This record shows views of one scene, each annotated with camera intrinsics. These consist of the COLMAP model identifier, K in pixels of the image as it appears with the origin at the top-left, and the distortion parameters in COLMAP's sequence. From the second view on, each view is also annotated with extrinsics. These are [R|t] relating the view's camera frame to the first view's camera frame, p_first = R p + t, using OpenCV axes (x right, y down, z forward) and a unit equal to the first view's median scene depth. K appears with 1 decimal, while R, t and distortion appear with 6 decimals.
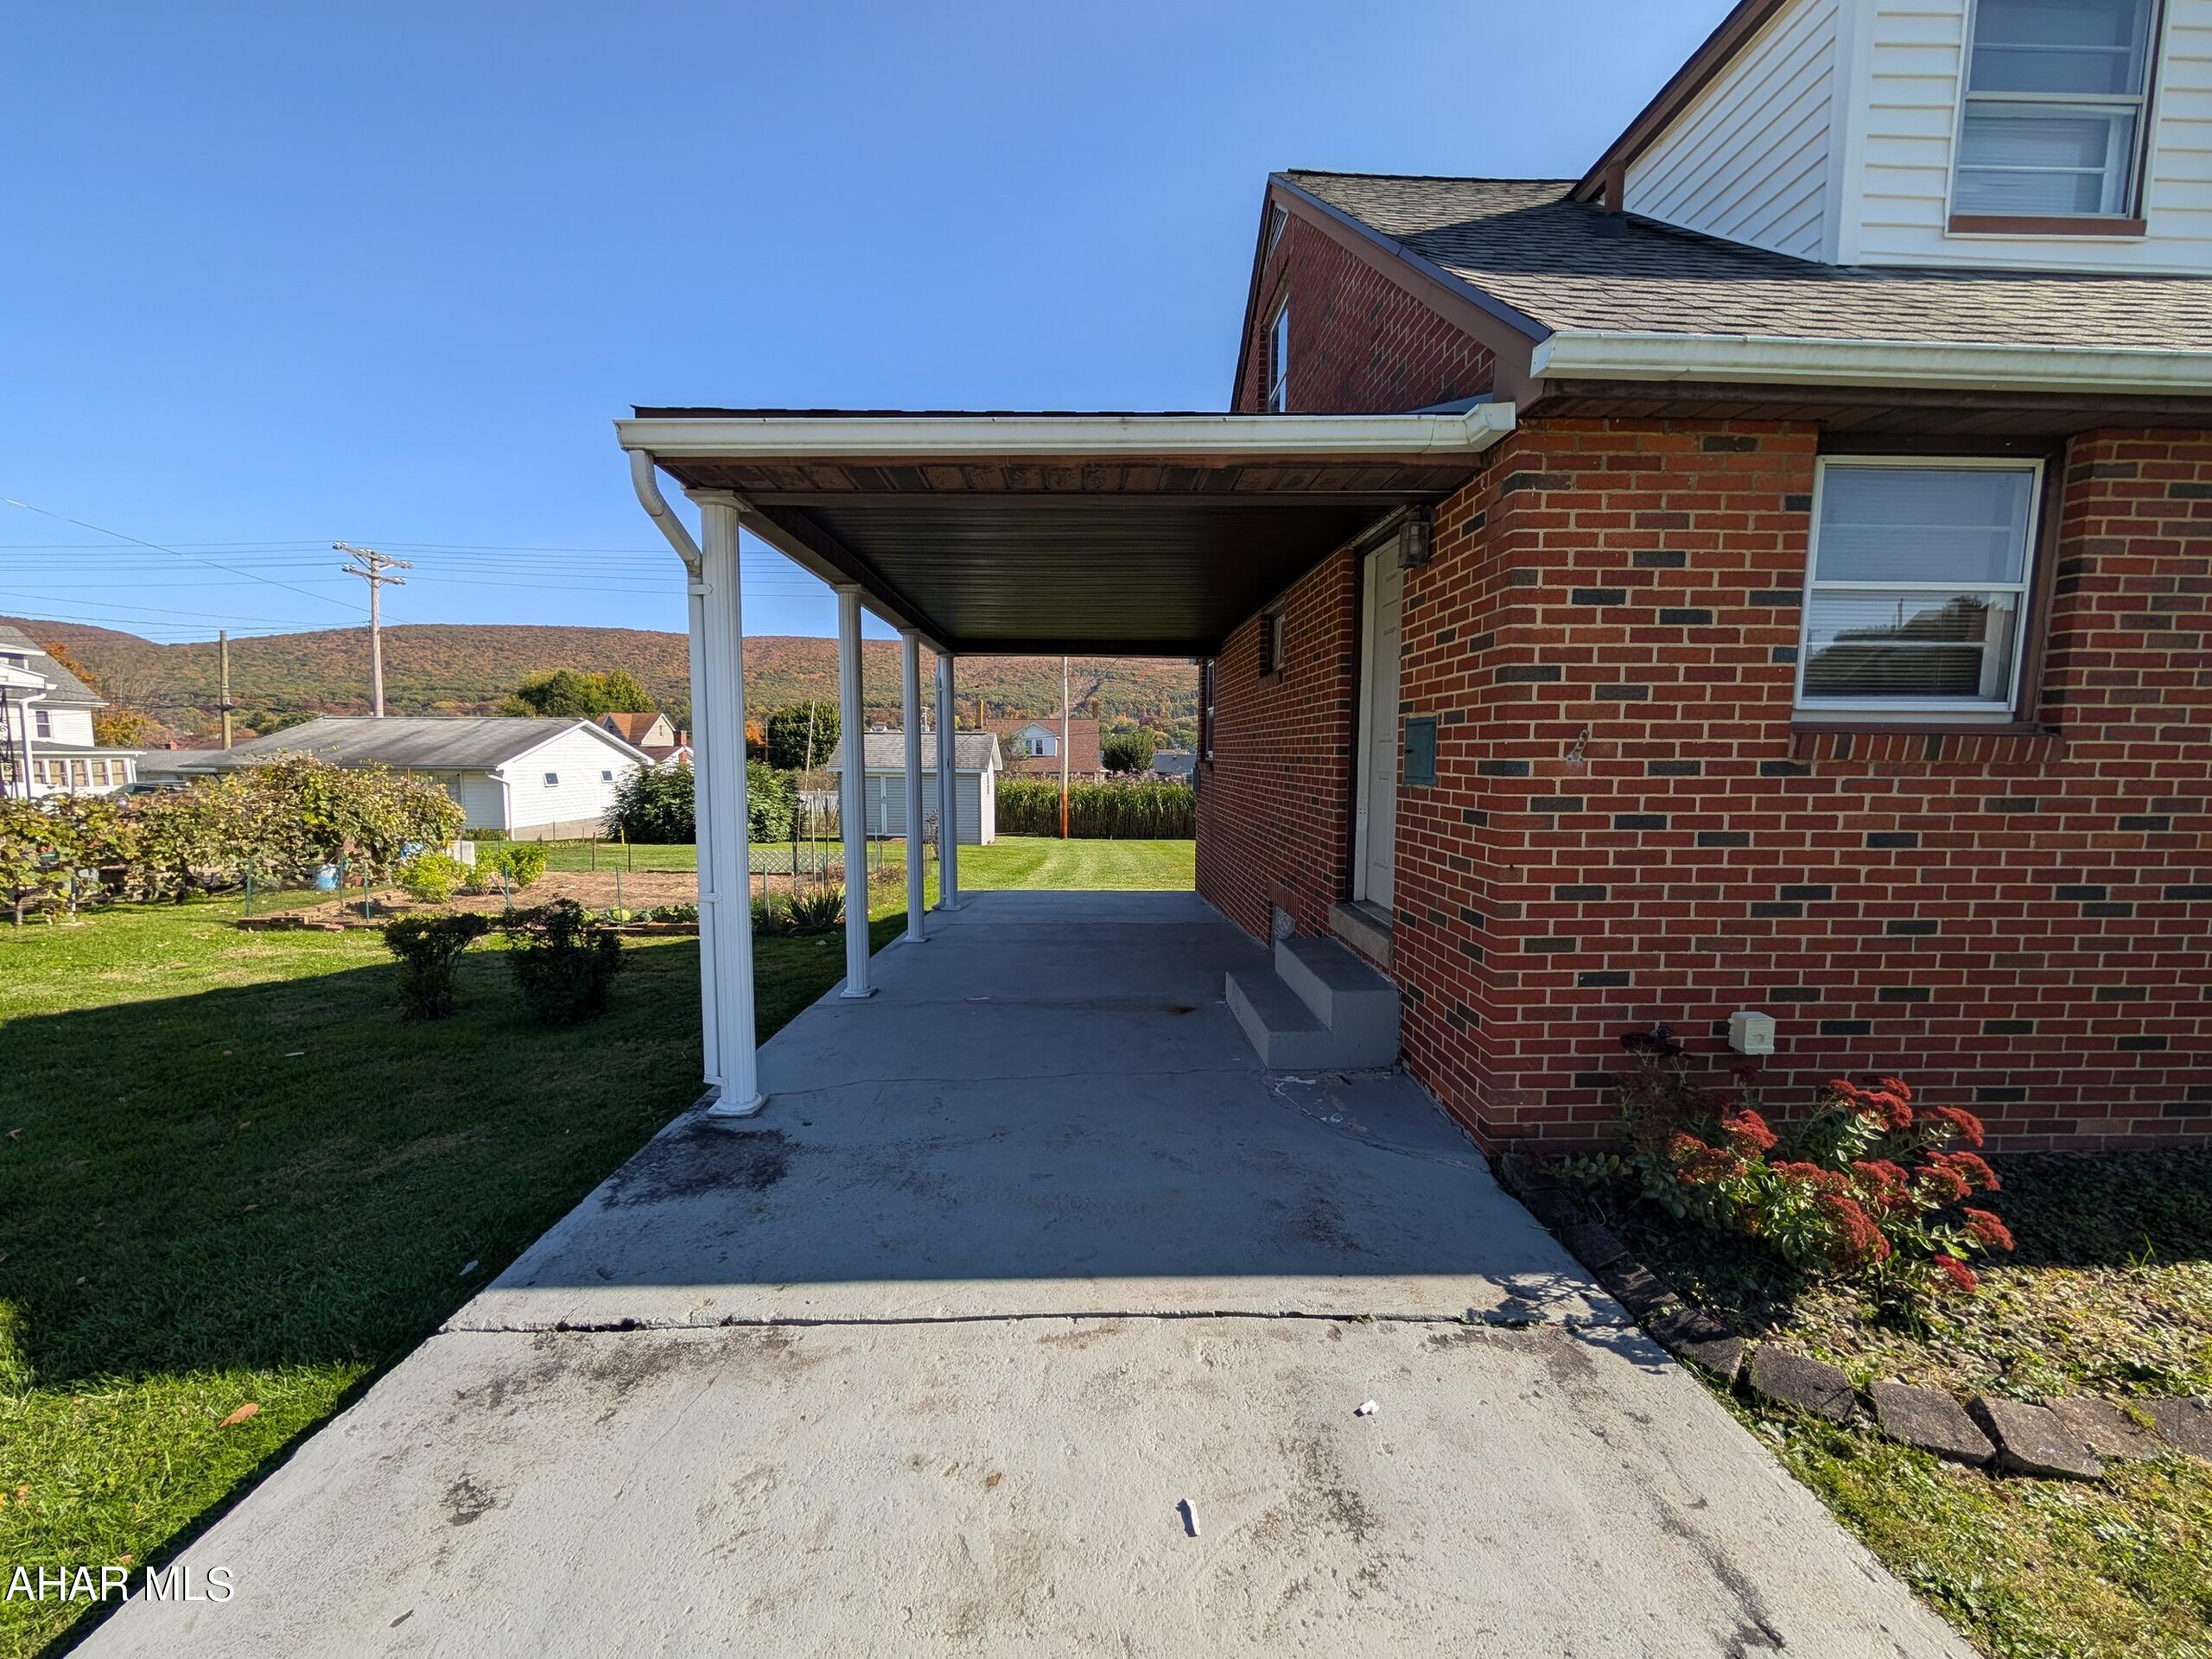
lens RADIAL K [[822.7, 0, 1106.0], [0, 822.7, 829.5], [0, 0, 1]] dist [-0.000325, 0.000095]
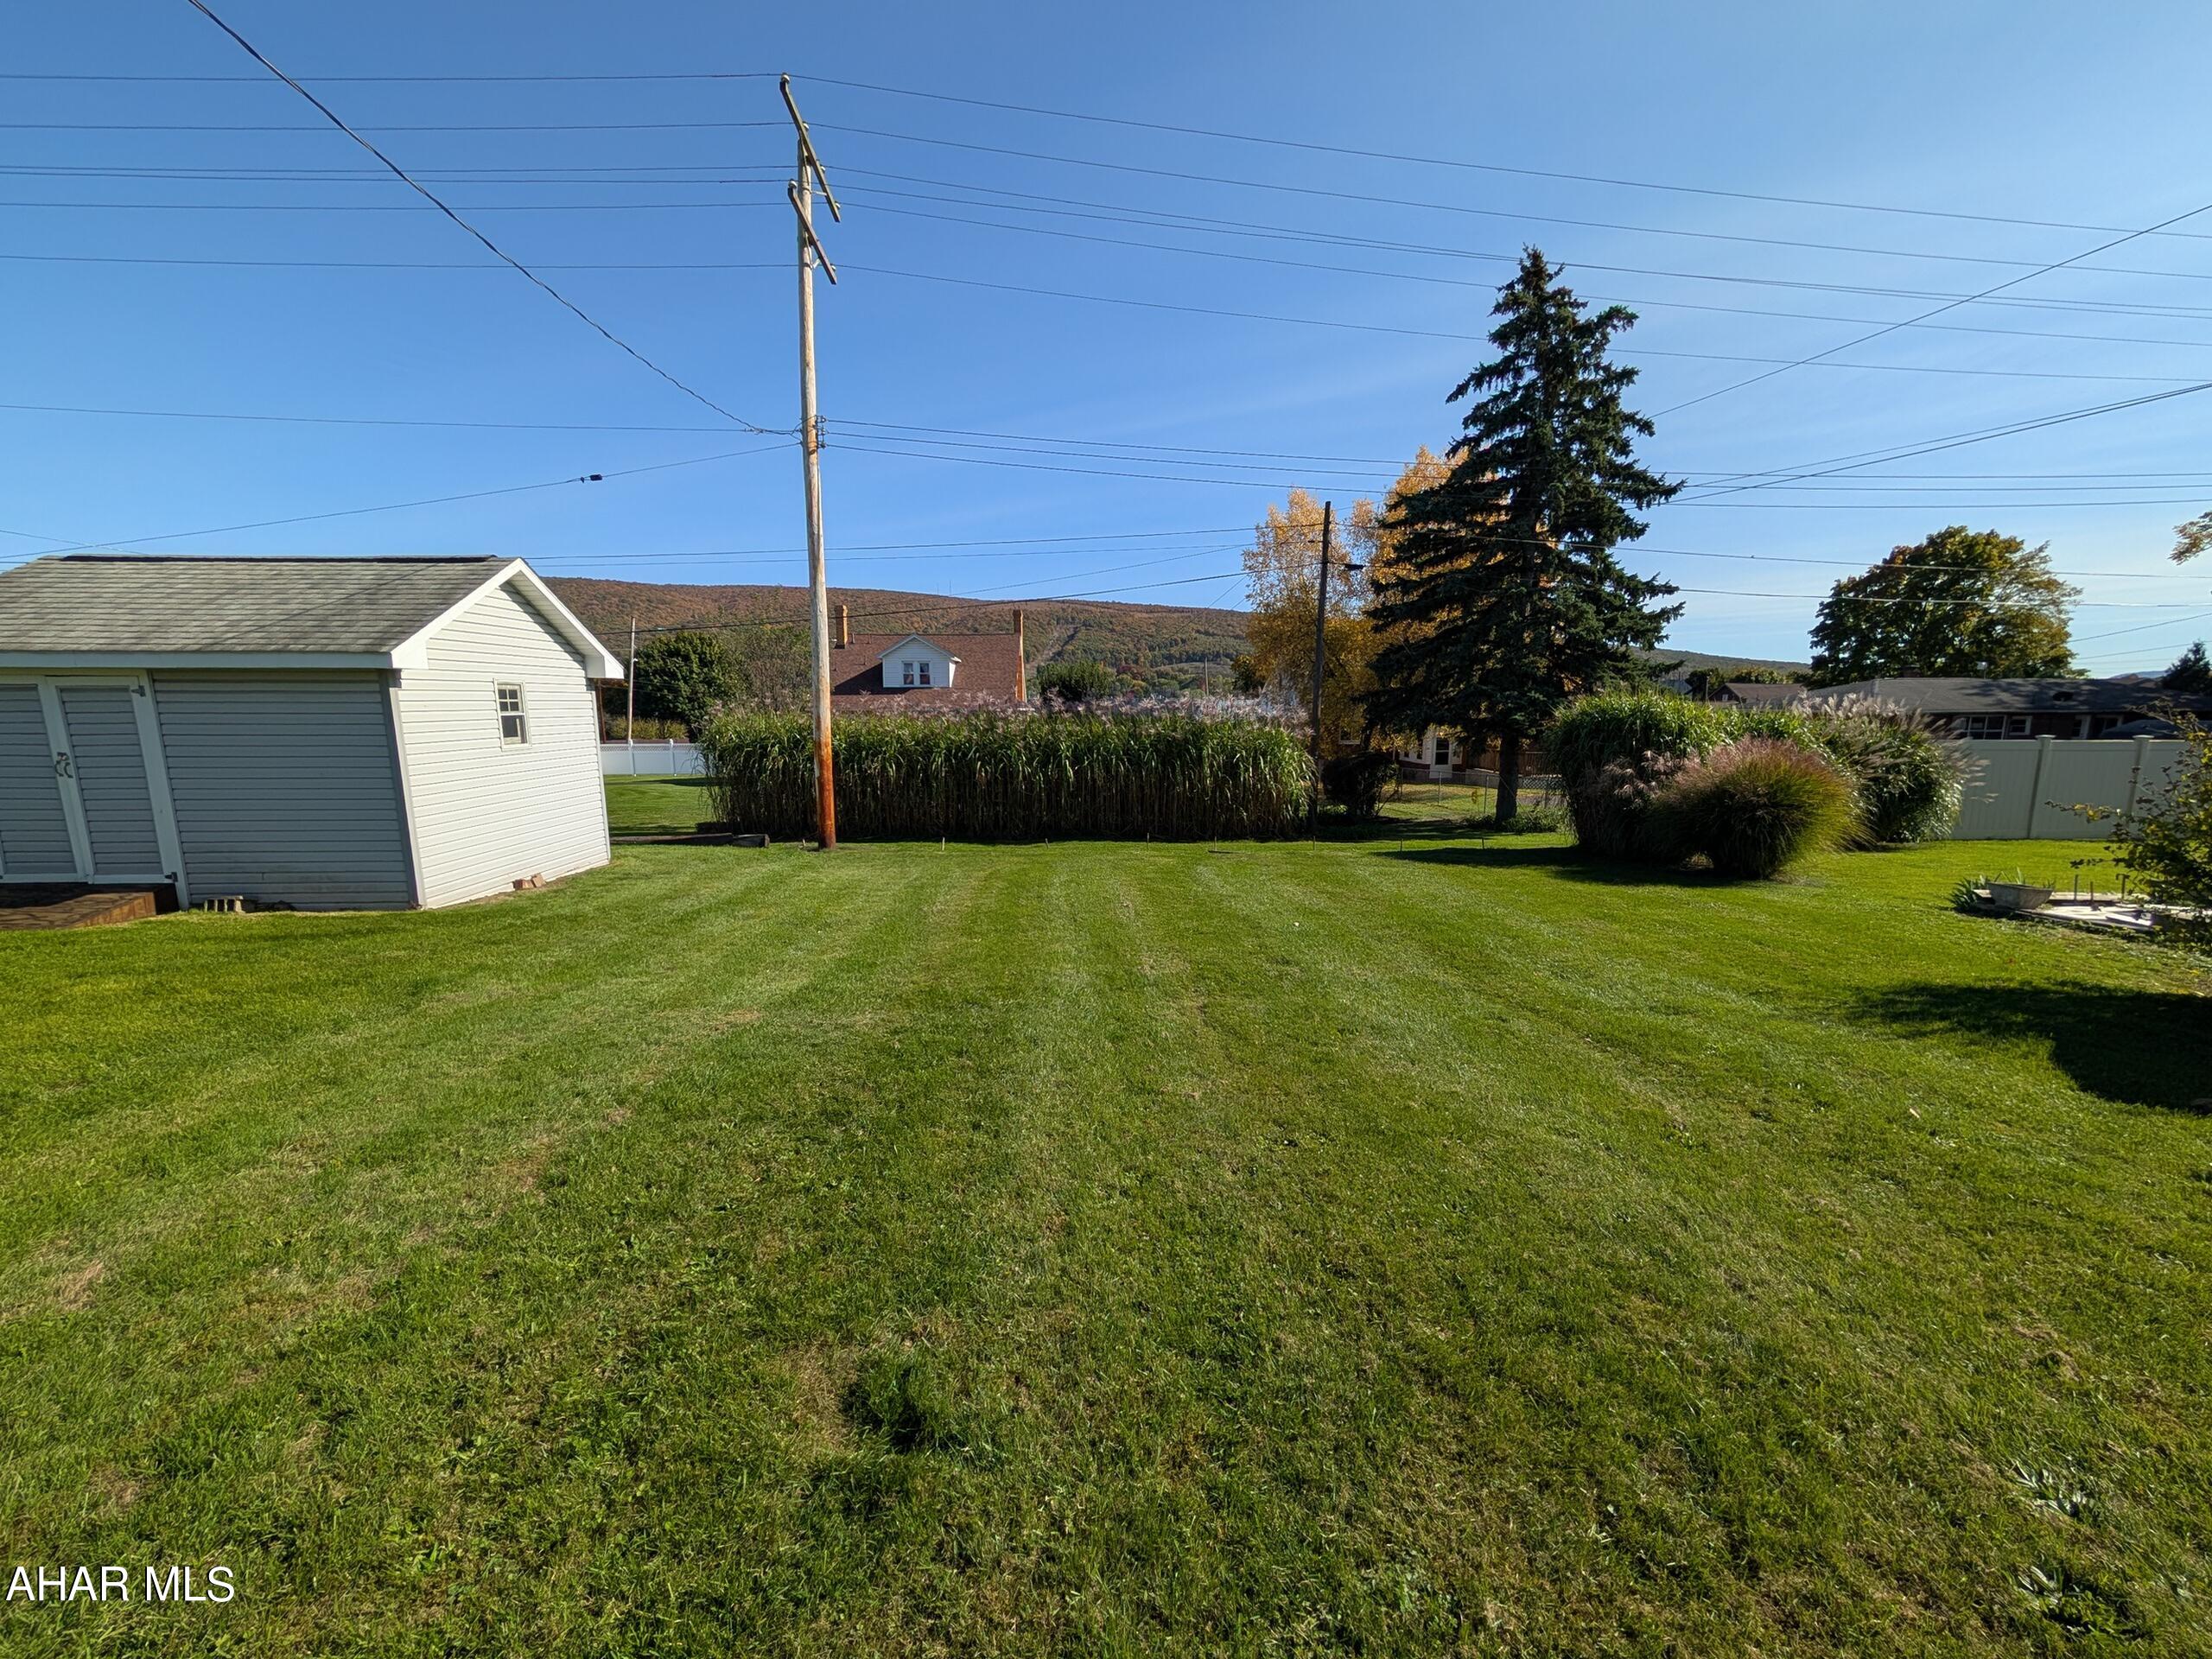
lens RADIAL K [[822.7, 0, 1106.0], [0, 822.7, 829.5], [0, 0, 1]] dist [-0.000325, 0.000095]
pose [[0.999708, -0.012438, 0.020699, 0.100639], [0.011217, 0.998250, 0.058069, -0.026125], [-0.021385, -0.057820, 0.998098, 0.706714]]
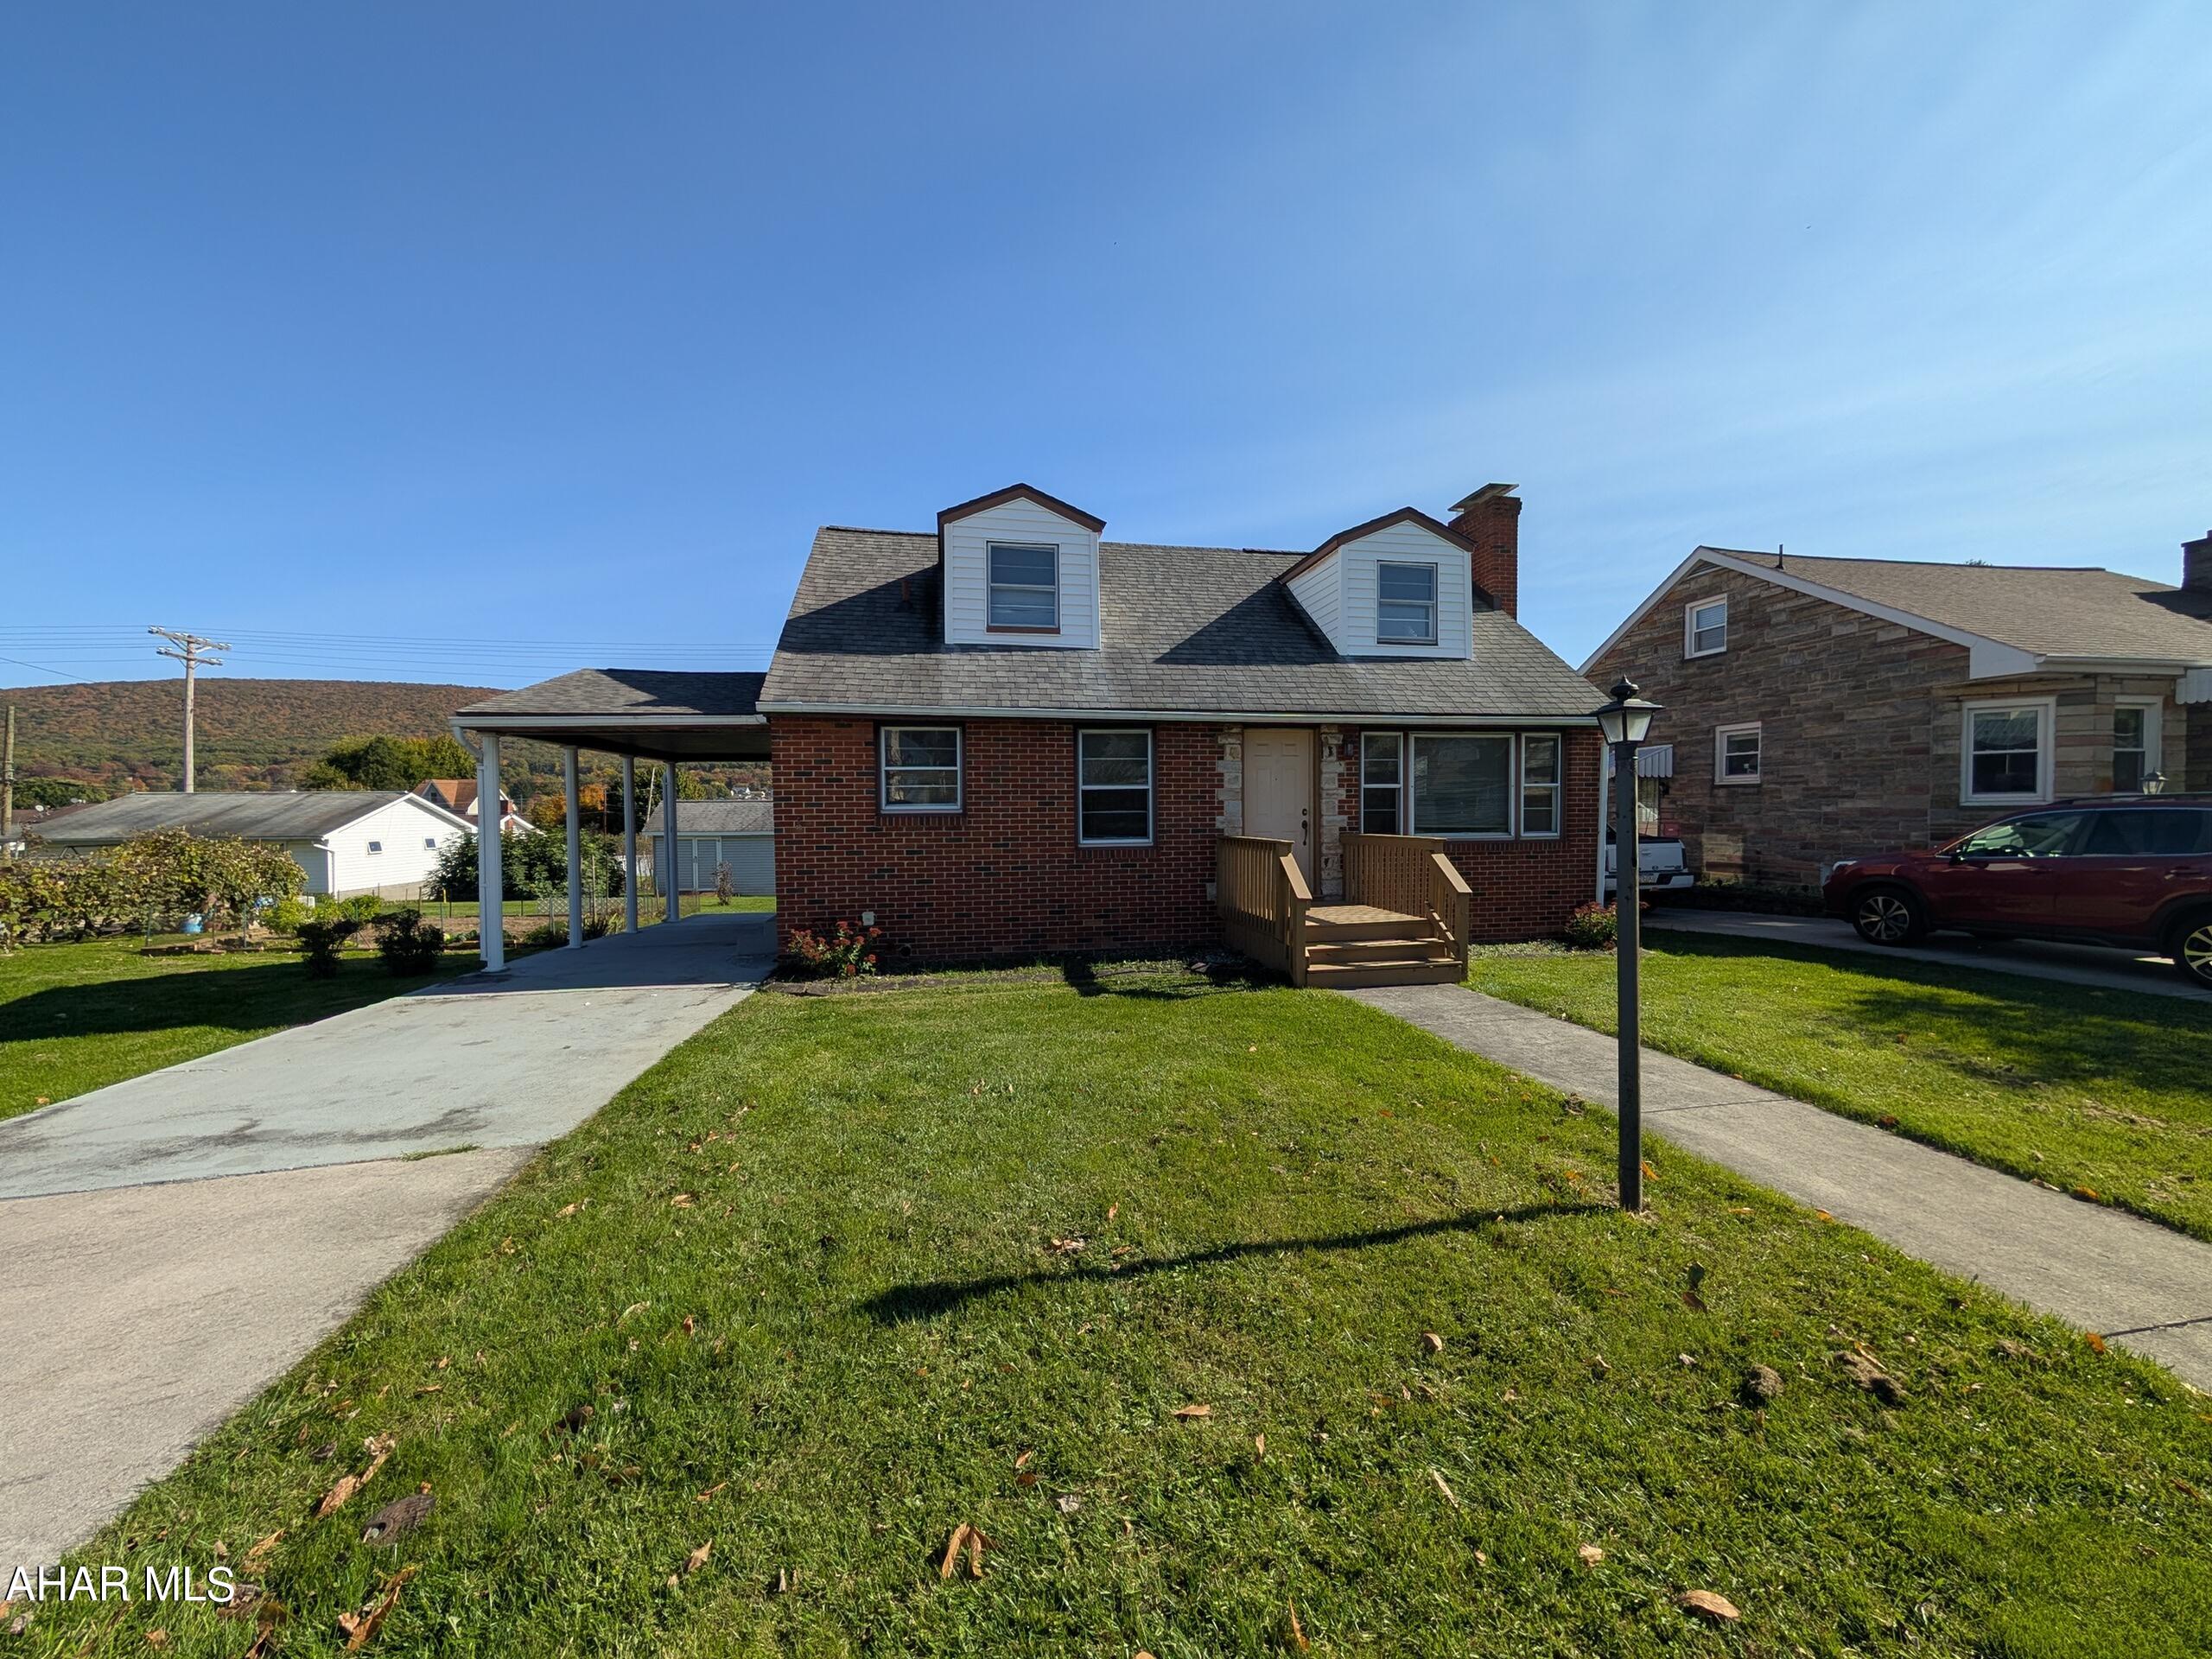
lens RADIAL K [[822.7, 0, 1106.0], [0, 822.7, 829.5], [0, 0, 1]] dist [-0.000325, 0.000095]
pose [[0.989164, -0.016186, 0.145922, 0.134868], [0.026521, 0.997253, -0.069162, 0.017447], [-0.144402, 0.072283, 0.986876, -0.230991]]
